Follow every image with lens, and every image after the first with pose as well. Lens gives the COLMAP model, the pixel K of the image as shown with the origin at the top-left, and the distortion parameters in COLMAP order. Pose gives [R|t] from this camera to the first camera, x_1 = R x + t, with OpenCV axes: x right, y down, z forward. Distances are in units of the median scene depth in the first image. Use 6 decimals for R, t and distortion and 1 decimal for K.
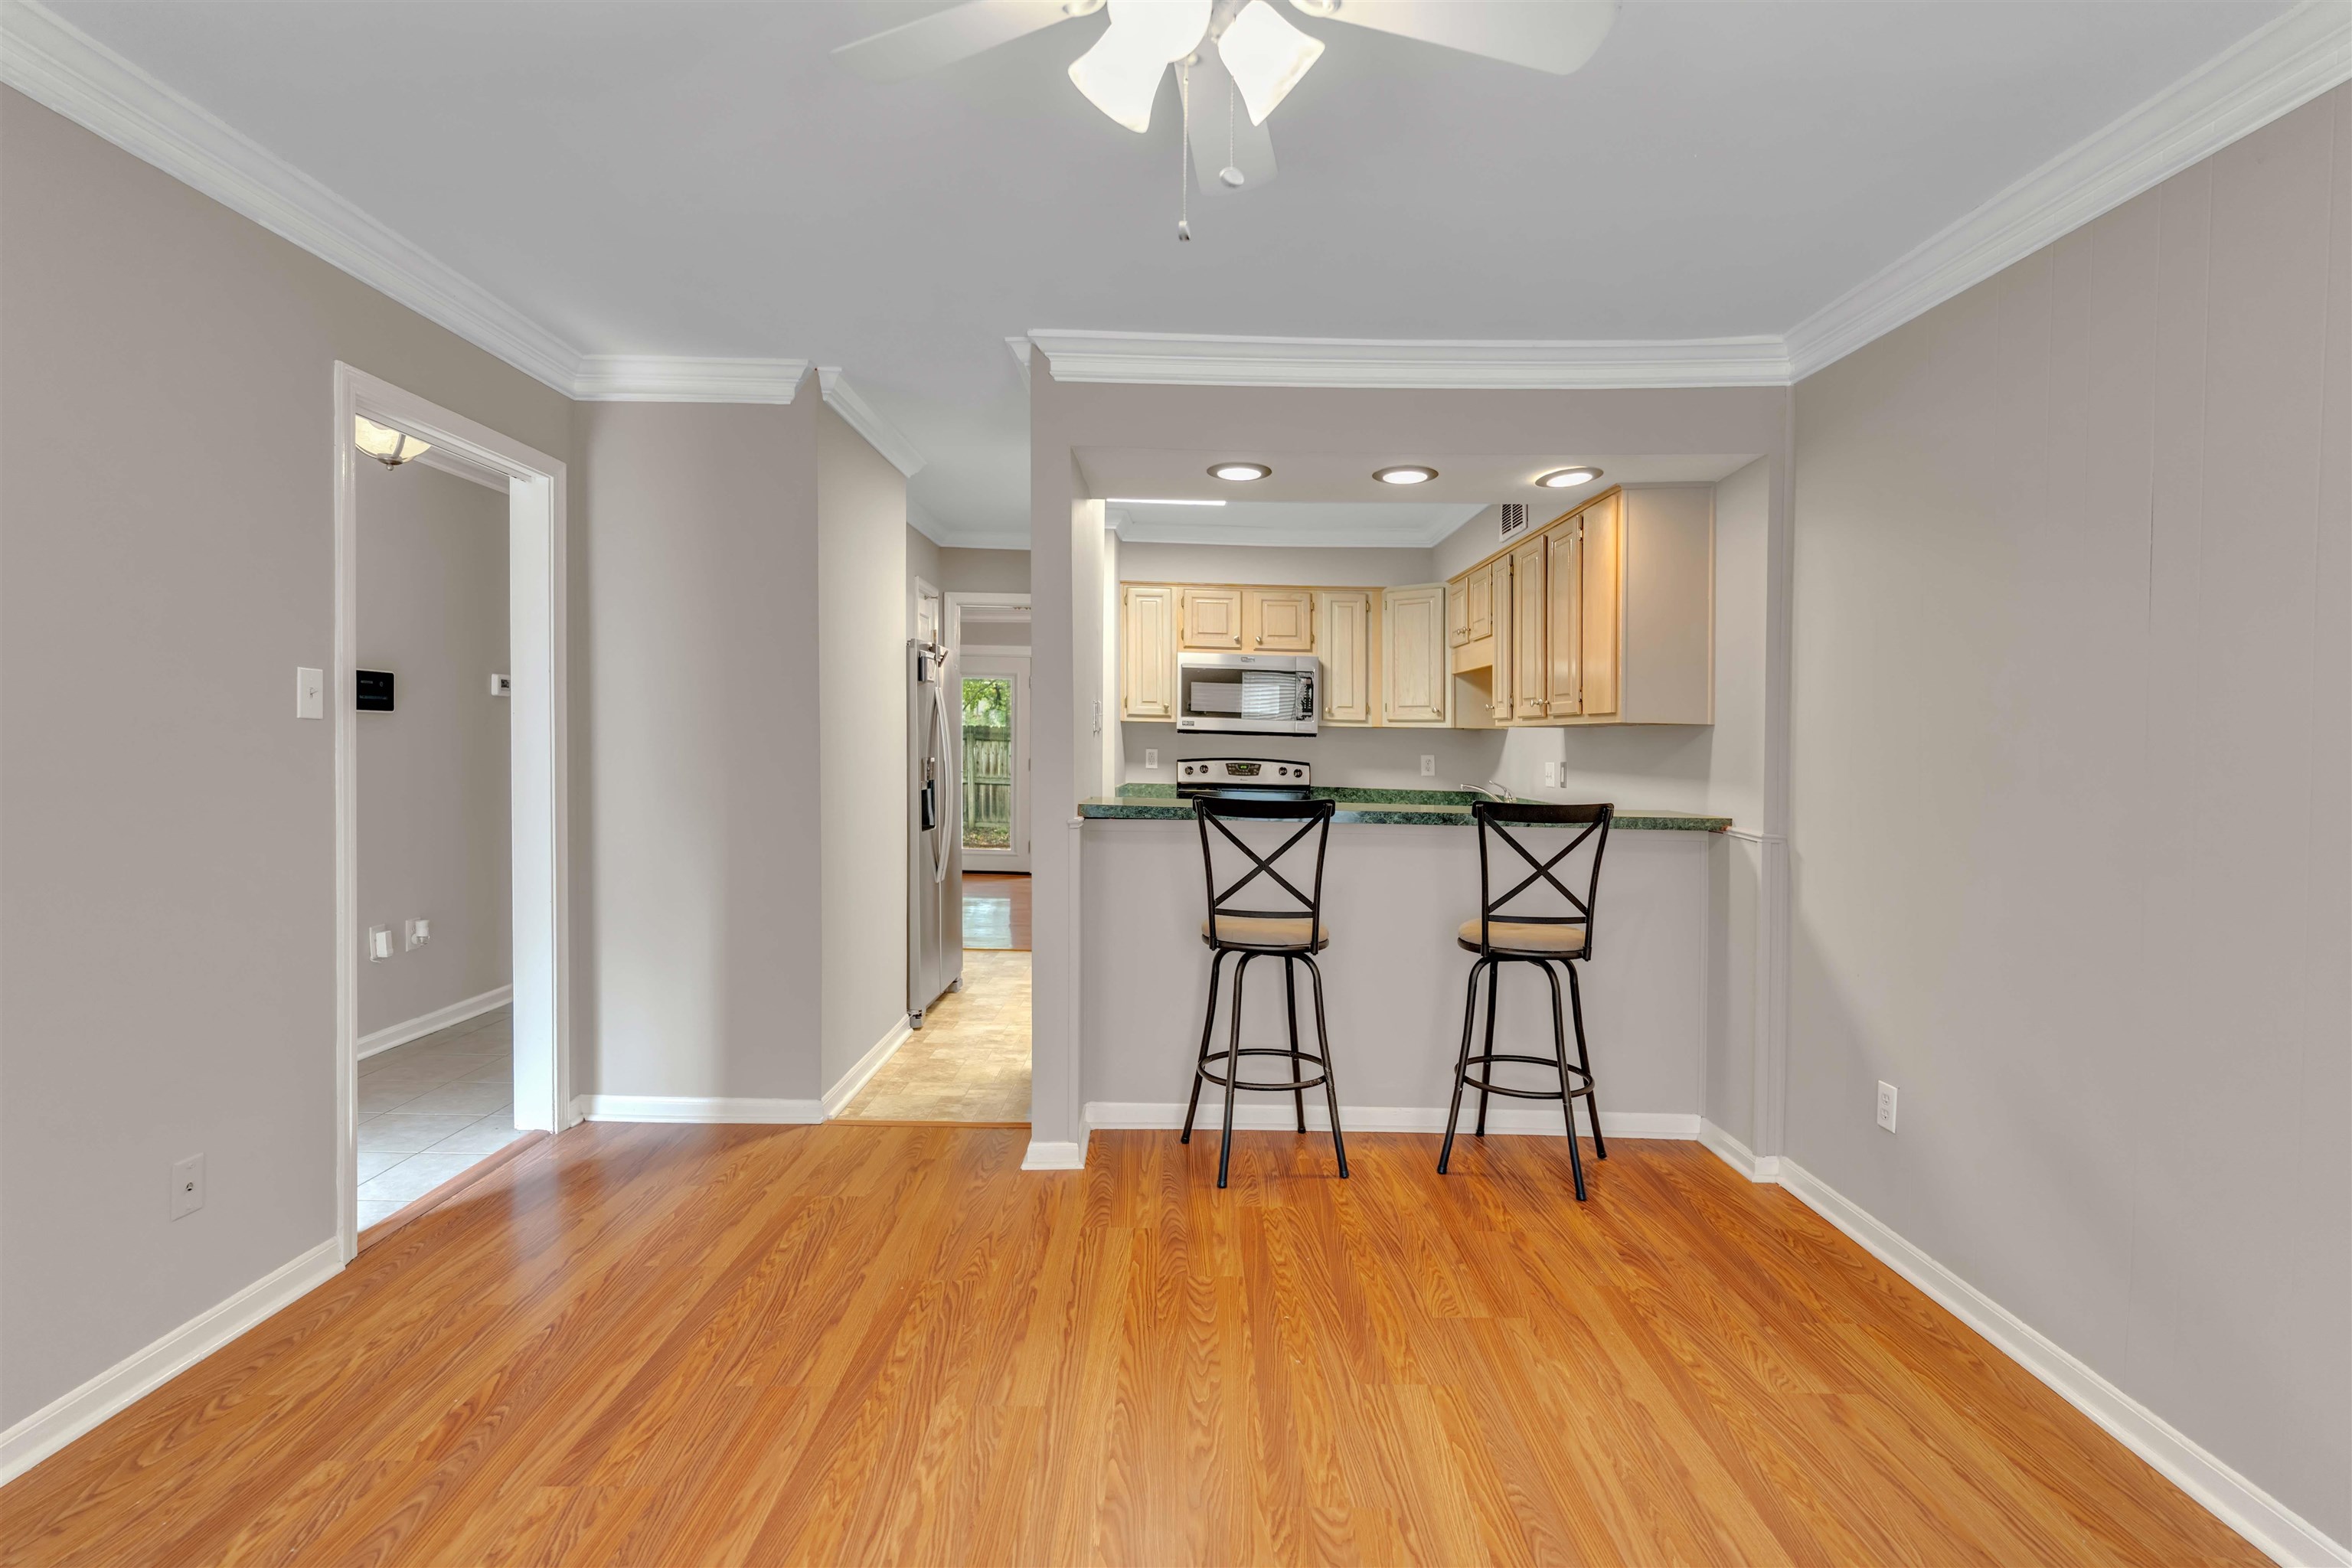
lens RADIAL K [[1147.5, 0, 1198.6], [0, 1147.5, 762.0], [0, 0, 1]] dist [0.001088, 0.000752]
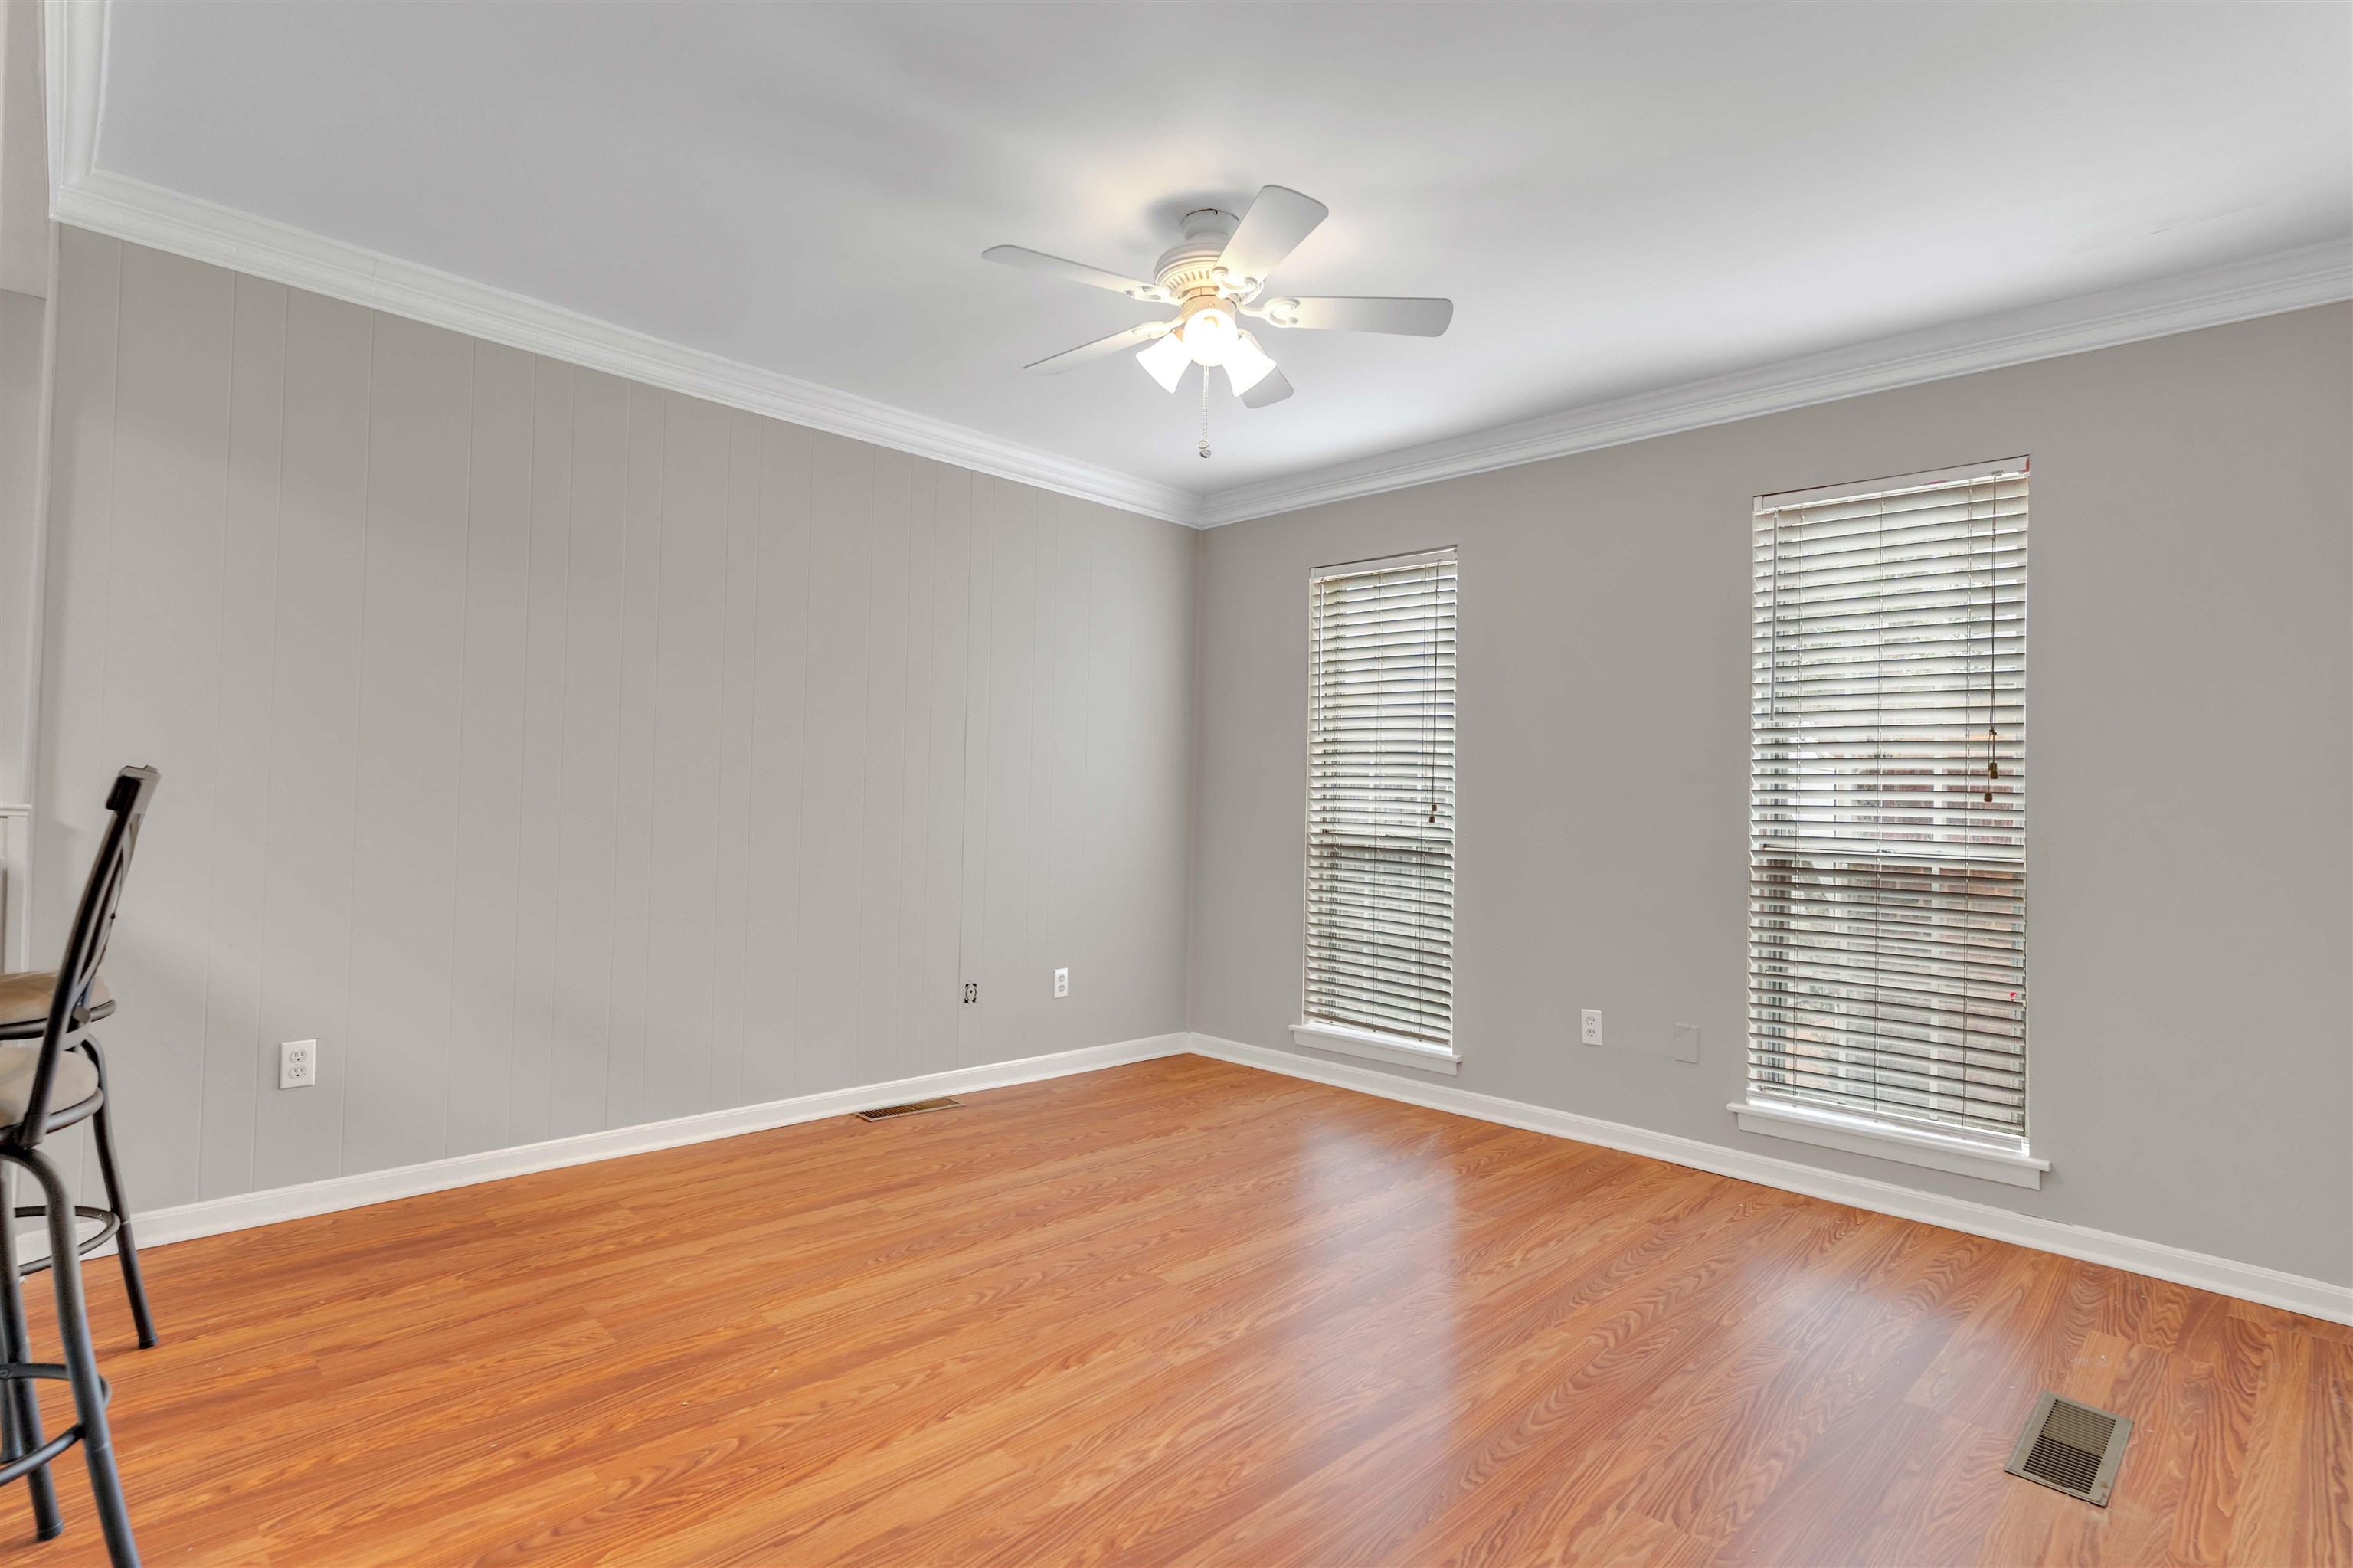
lens RADIAL K [[1148.0, 0, 1199.1], [0, 1148.0, 761.9], [0, 0, 1]] dist [0.001088, 0.000752]
pose [[-0.703725, -0.022619, 0.710112, -0.824058], [-0.030006, 0.999548, 0.002102, 0.012174], [-0.709838, -0.019828, -0.704085, 1.444112]]
